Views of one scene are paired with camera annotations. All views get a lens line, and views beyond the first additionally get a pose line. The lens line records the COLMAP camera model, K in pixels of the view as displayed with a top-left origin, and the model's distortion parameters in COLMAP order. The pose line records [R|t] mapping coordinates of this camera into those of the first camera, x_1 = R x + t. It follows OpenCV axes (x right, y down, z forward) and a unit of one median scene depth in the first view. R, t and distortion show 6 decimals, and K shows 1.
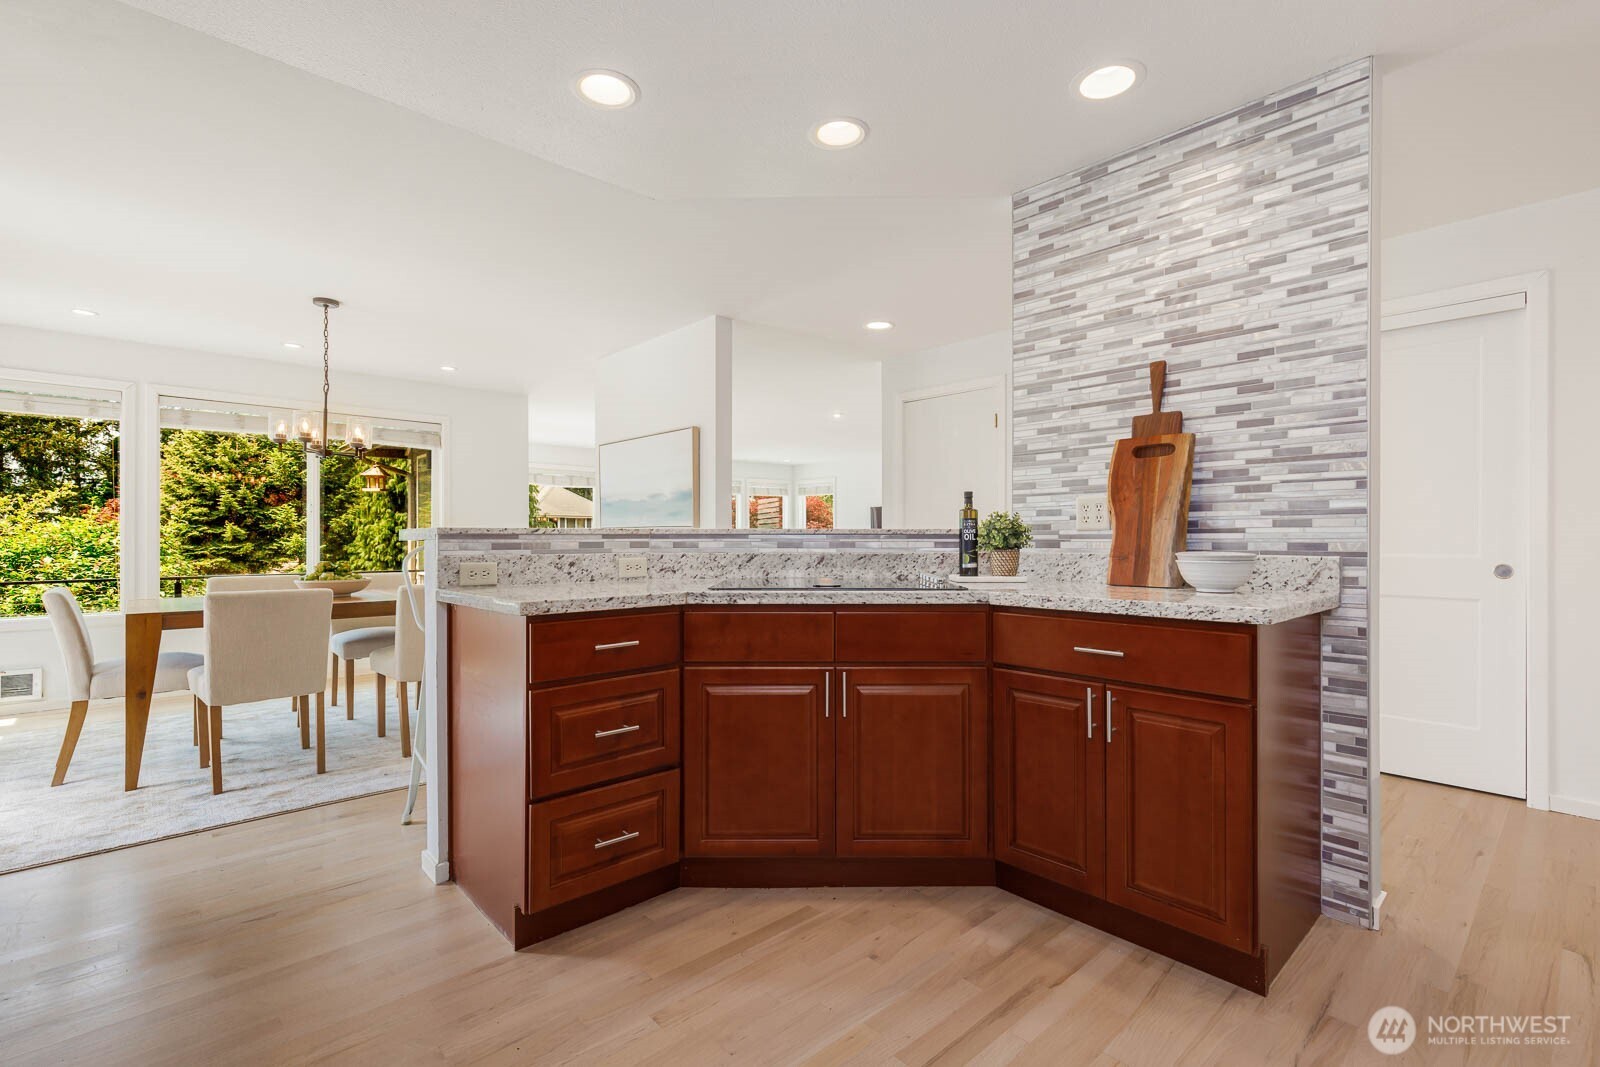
lens RADIAL K [[724.2, 0, 804.2], [0, 724.2, 537.2], [0, 0, 1]] dist [0.007982, -0.000325]
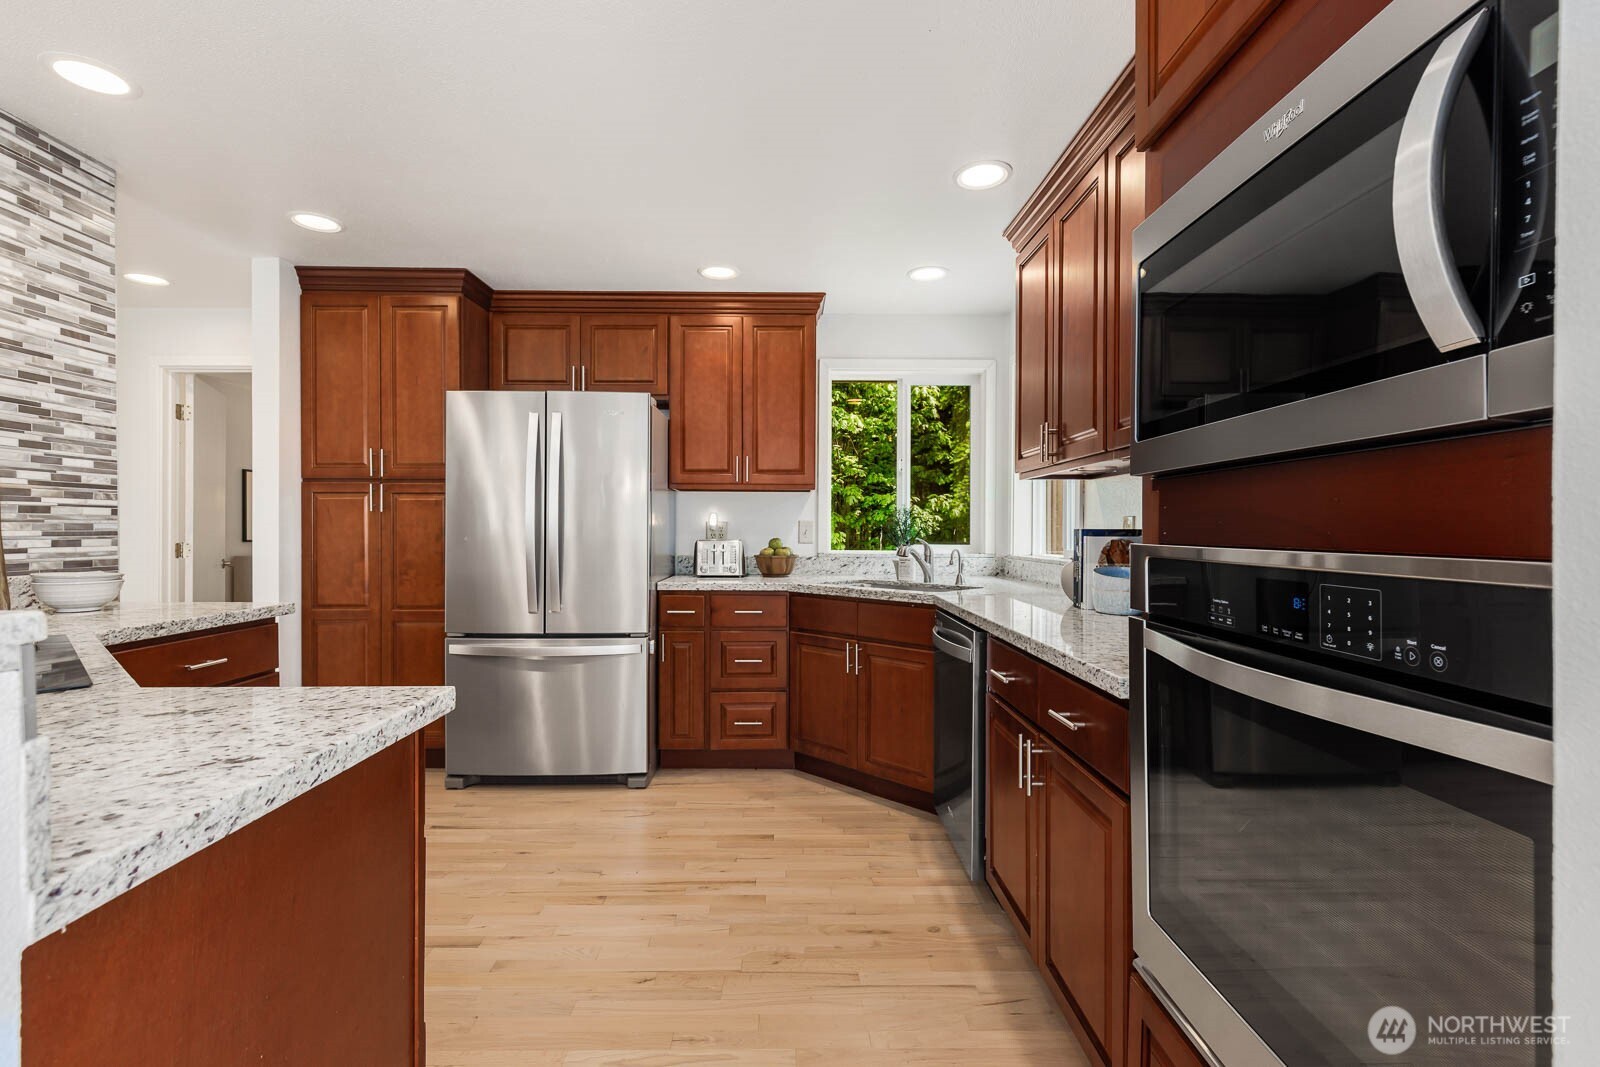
lens RADIAL K [[724.2, 0, 787.5], [0, 724.2, 530.7], [0, 0, 1]] dist [0.007982, -0.000325]
pose [[-0.732446, -0.003340, 0.680817, -0.826350], [-0.003798, 0.999992, 0.000819, -0.040846], [-0.680814, -0.001986, -0.732453, 1.007134]]
